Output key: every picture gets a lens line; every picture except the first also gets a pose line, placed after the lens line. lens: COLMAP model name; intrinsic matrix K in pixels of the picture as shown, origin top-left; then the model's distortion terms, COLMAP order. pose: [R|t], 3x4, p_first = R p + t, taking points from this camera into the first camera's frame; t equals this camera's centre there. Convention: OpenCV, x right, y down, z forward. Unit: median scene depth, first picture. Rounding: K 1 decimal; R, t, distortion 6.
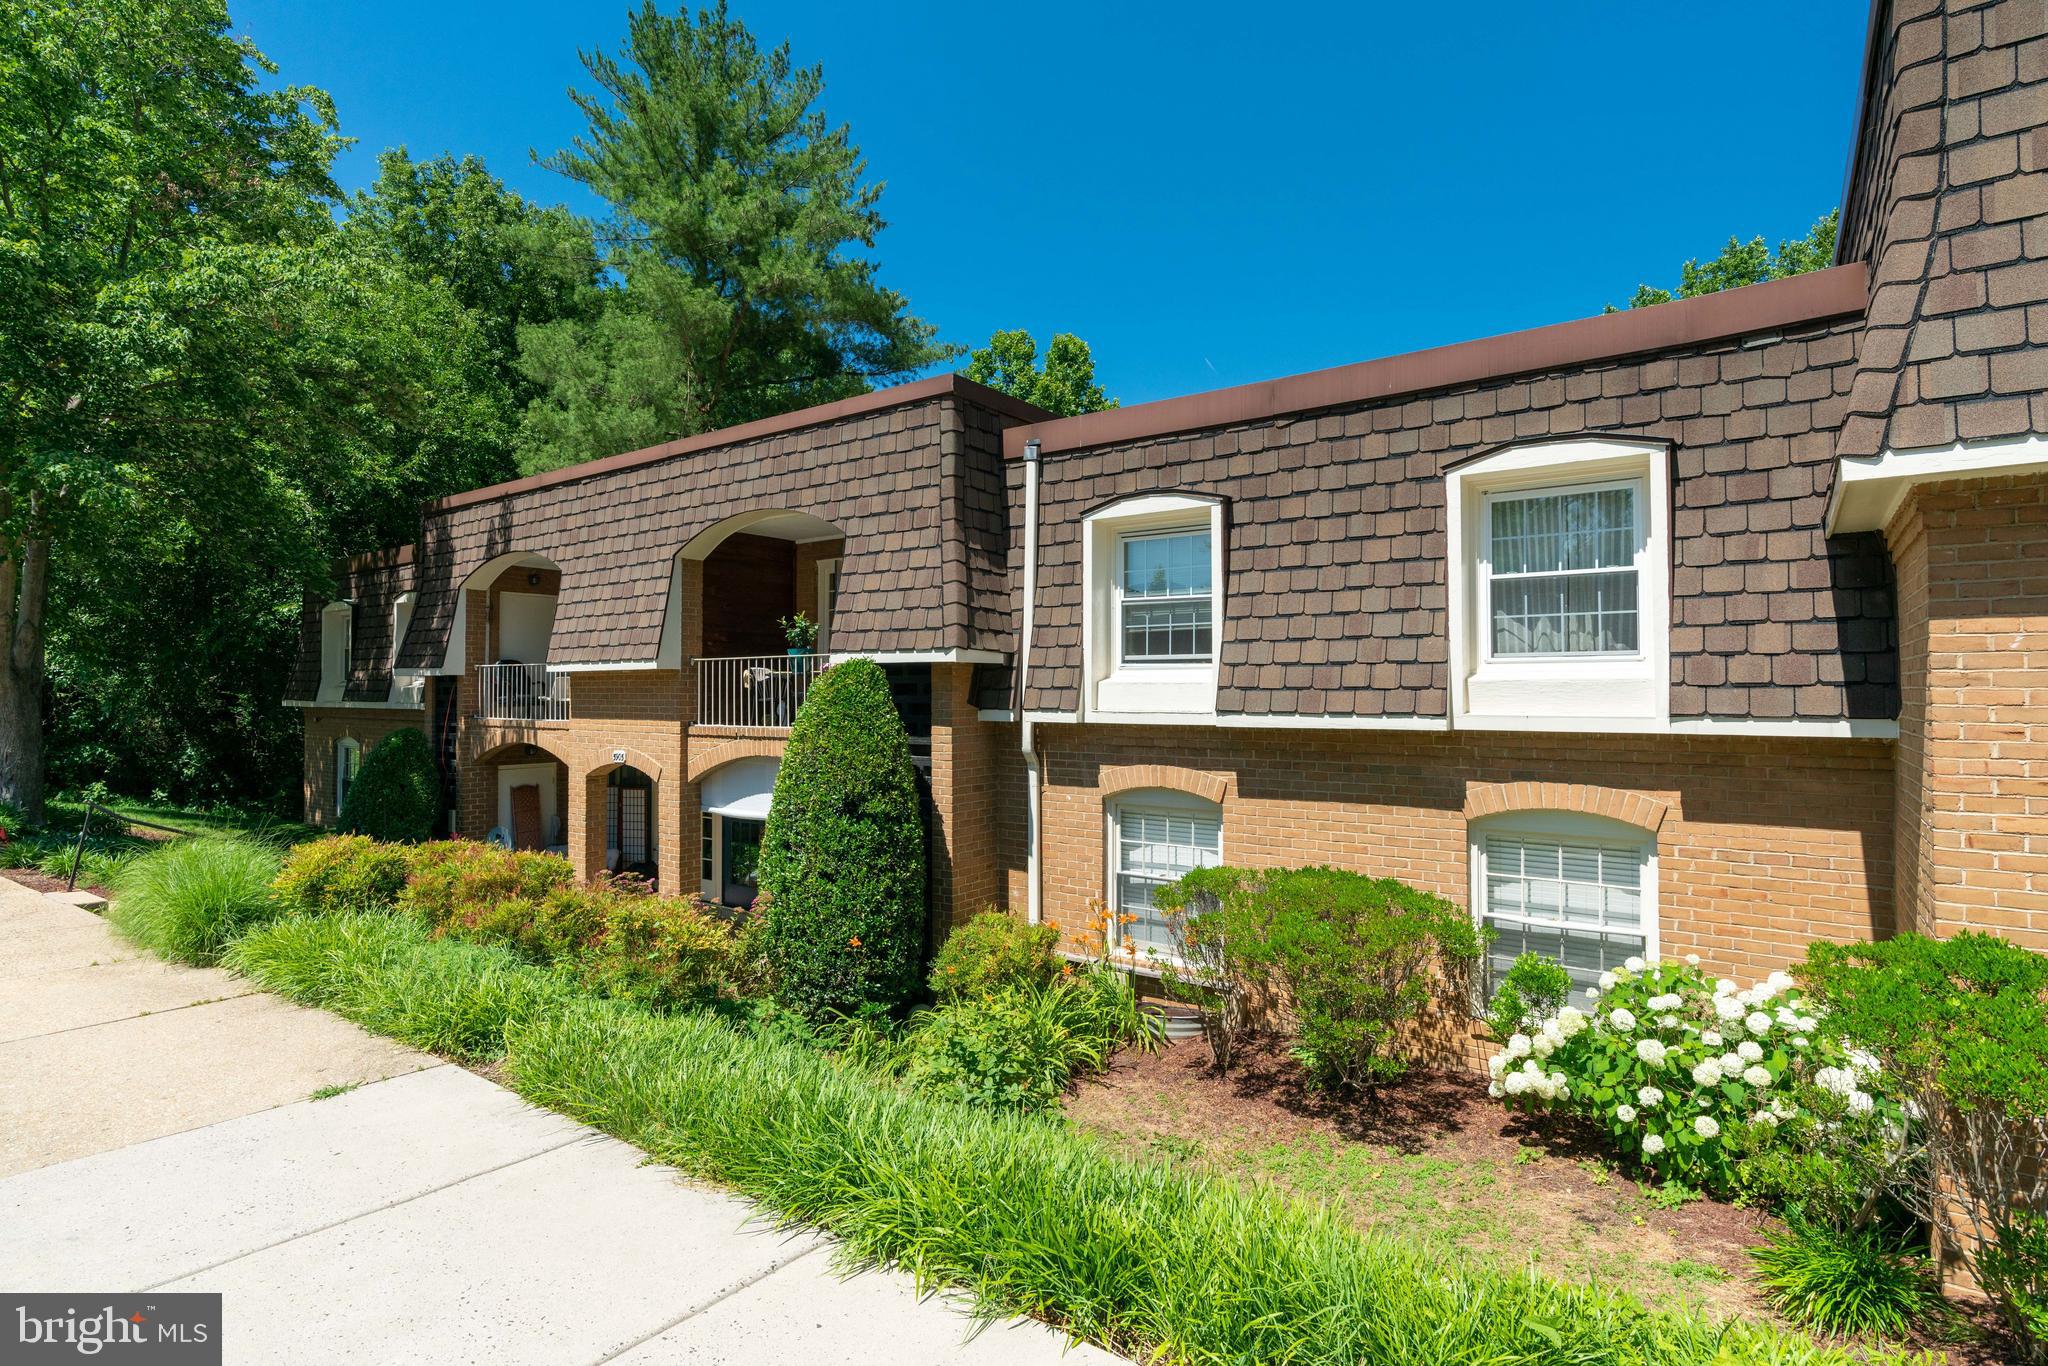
lens RADIAL K [[985.1, 0, 1010.2], [0, 985.1, 686.7], [0, 0, 1]] dist [-0.012390, 0.009054]
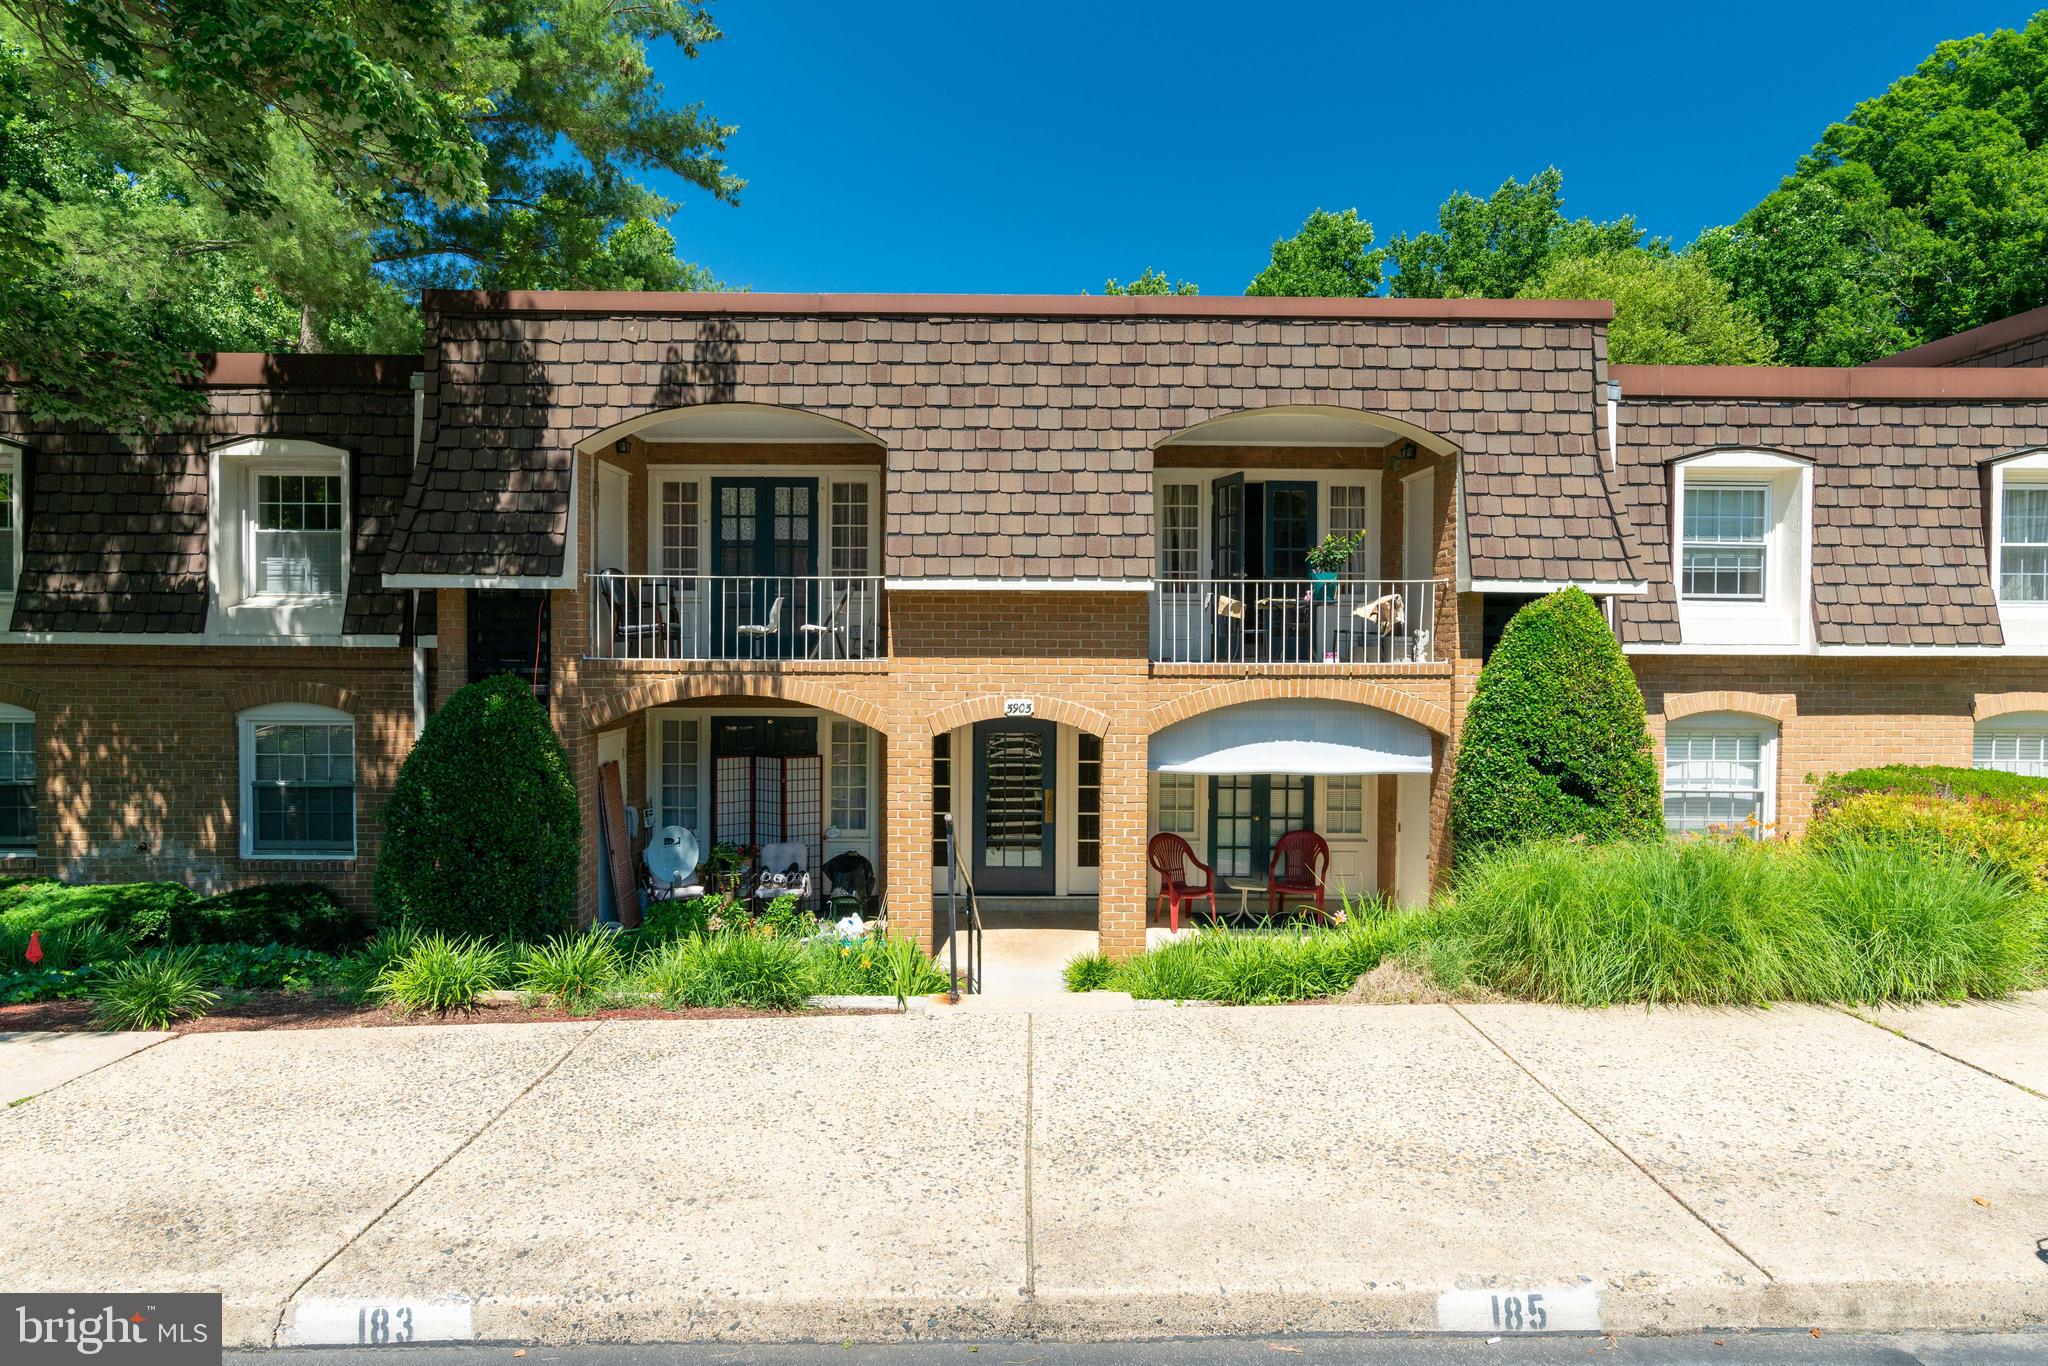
lens RADIAL K [[983.3, 0, 1026.6], [0, 983.3, 665.0], [0, 0, 1]] dist [0.000297, 0.001415]
pose [[0.806673, -0.011645, 0.590884, -1.155096], [-0.009887, 0.999400, 0.033194, 0.020014], [-0.590916, -0.032619, 0.806074, 0.558665]]
